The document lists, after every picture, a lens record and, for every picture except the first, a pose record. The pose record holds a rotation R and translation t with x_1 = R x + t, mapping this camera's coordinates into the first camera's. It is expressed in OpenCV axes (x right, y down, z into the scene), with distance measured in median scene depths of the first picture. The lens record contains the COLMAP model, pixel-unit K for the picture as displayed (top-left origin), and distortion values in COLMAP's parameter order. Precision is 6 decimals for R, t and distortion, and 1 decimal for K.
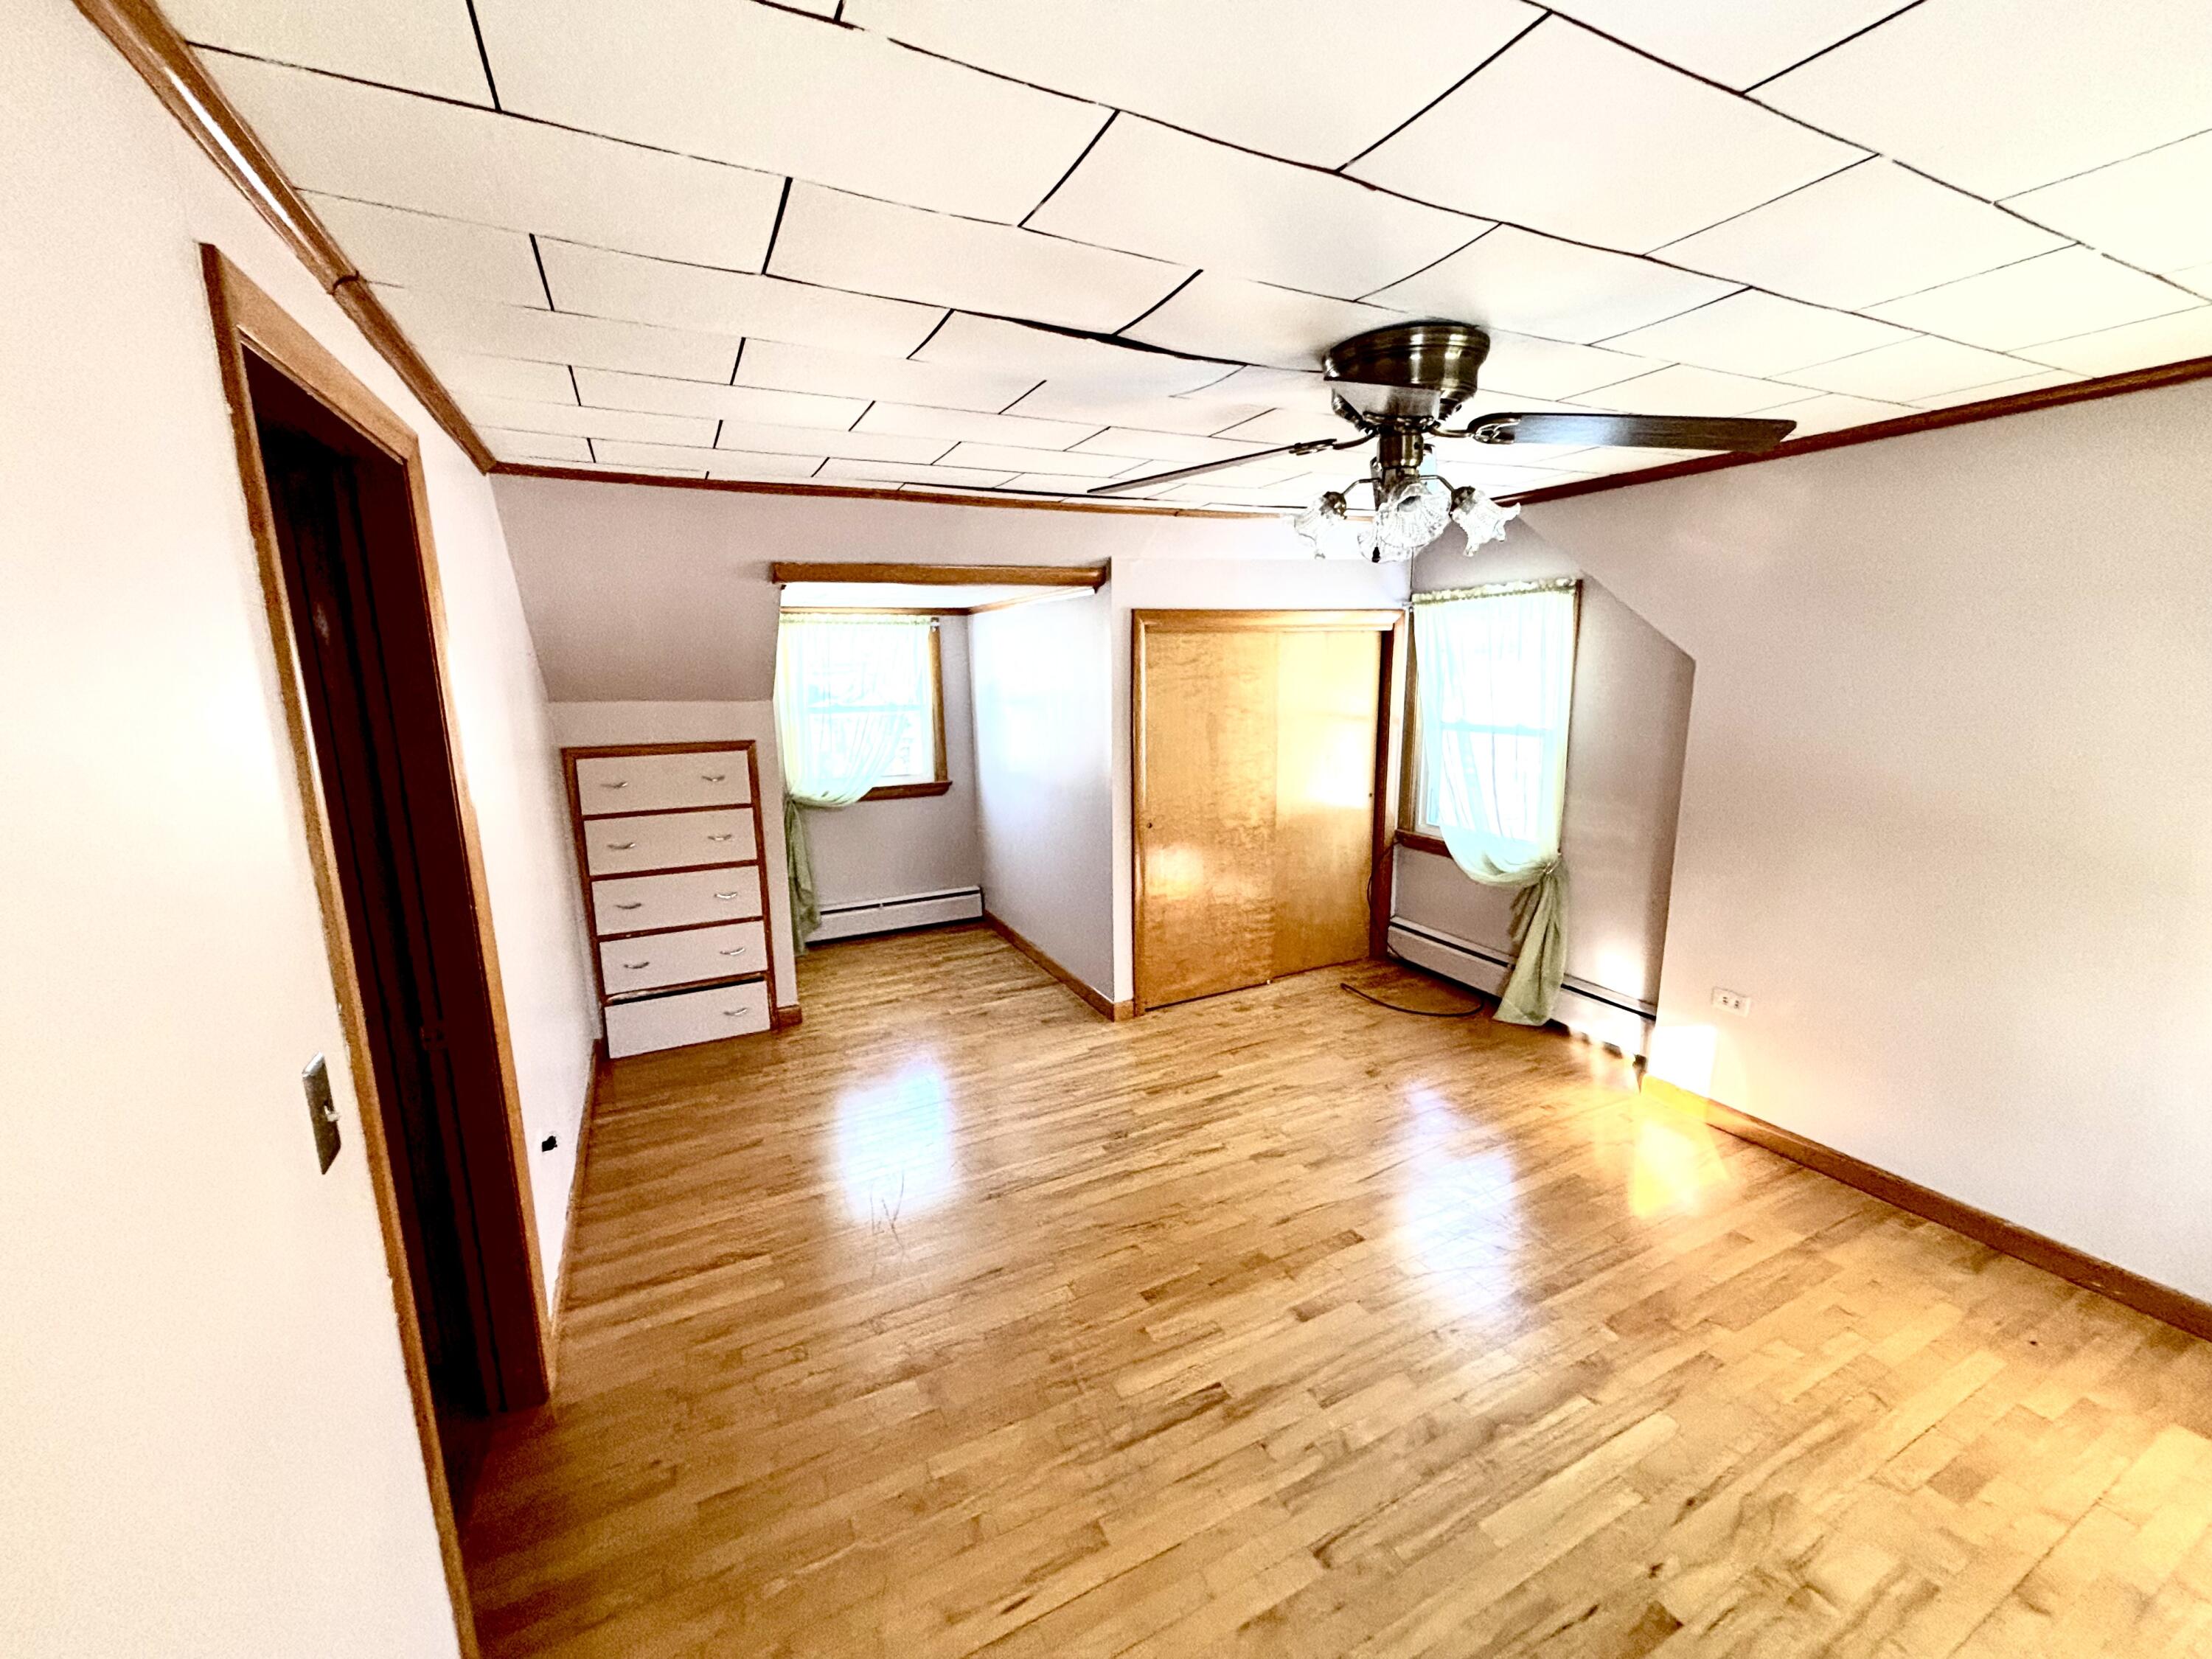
lens RADIAL K [[885.0, 0, 1106.0], [0, 885.0, 829.5], [0, 0, 1]] dist [0.000126, -0.000008]
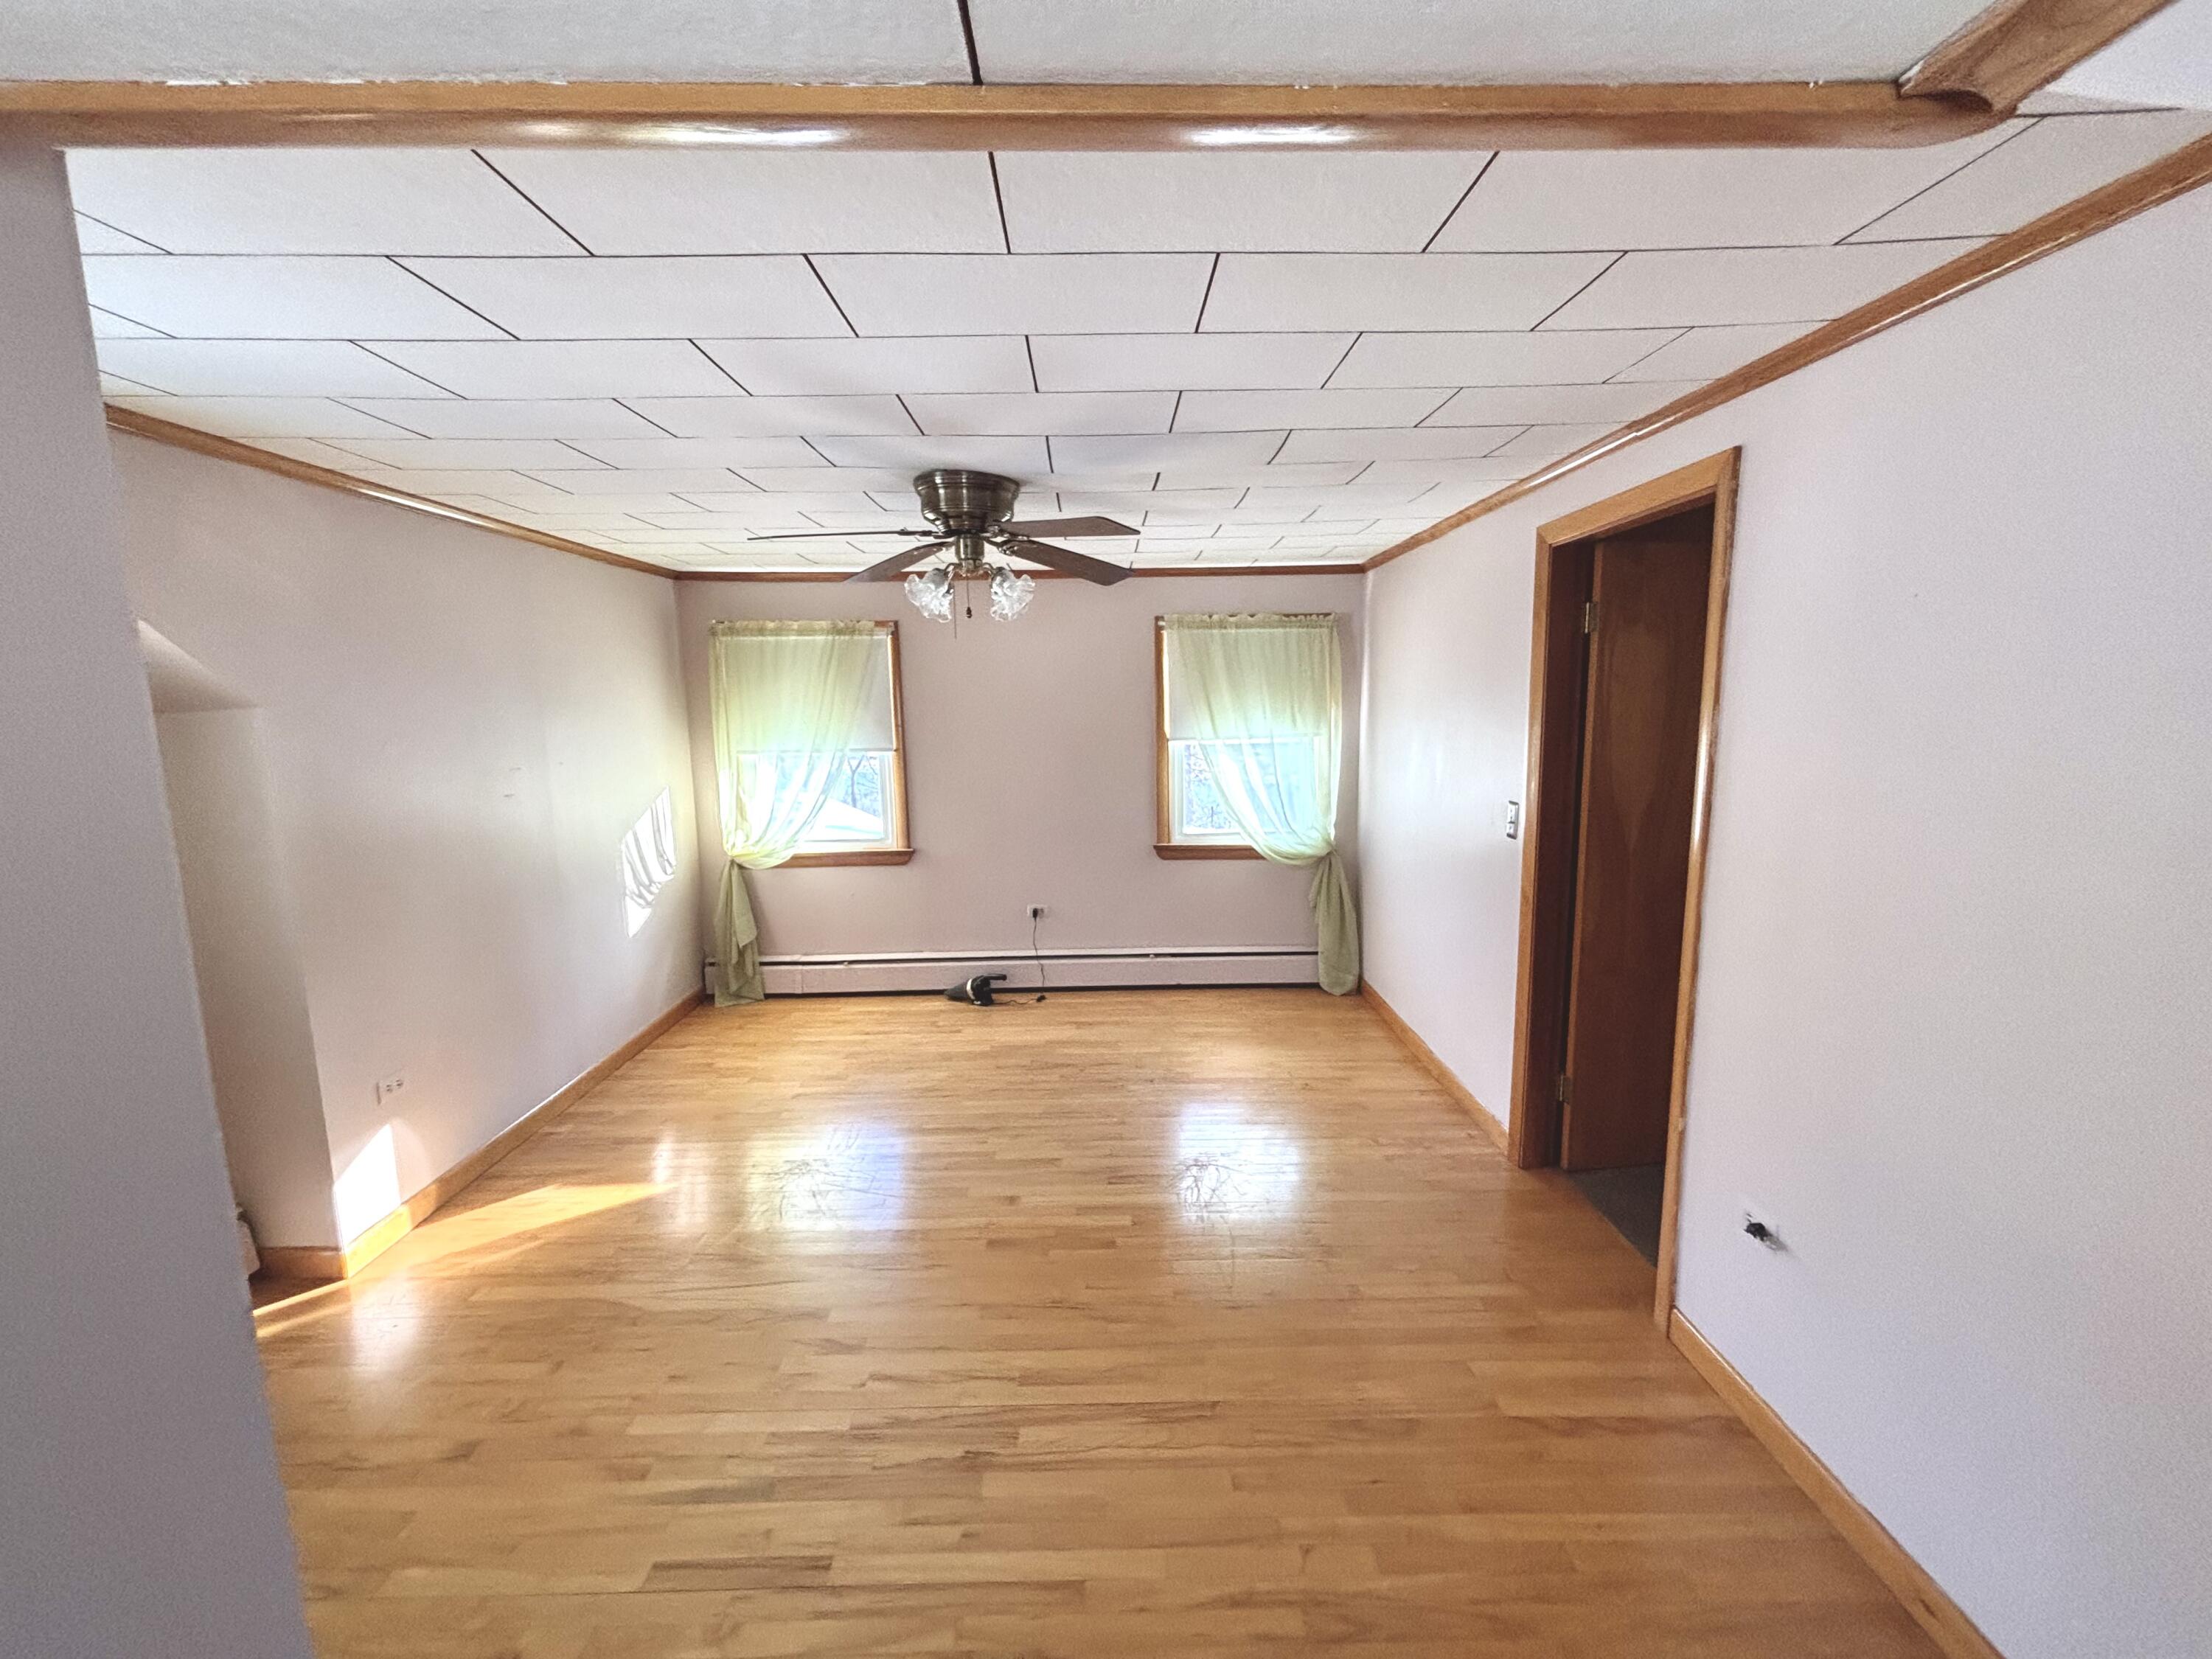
lens RADIAL K [[885.0, 0, 1106.0], [0, 885.0, 829.5], [0, 0, 1]] dist [0.000126, -0.000008]
pose [[-0.901629, -0.042204, 0.430447, -0.331460], [0.102144, 0.946298, 0.306736, -0.254627], [-0.420276, 0.320530, -0.848898, 1.449151]]
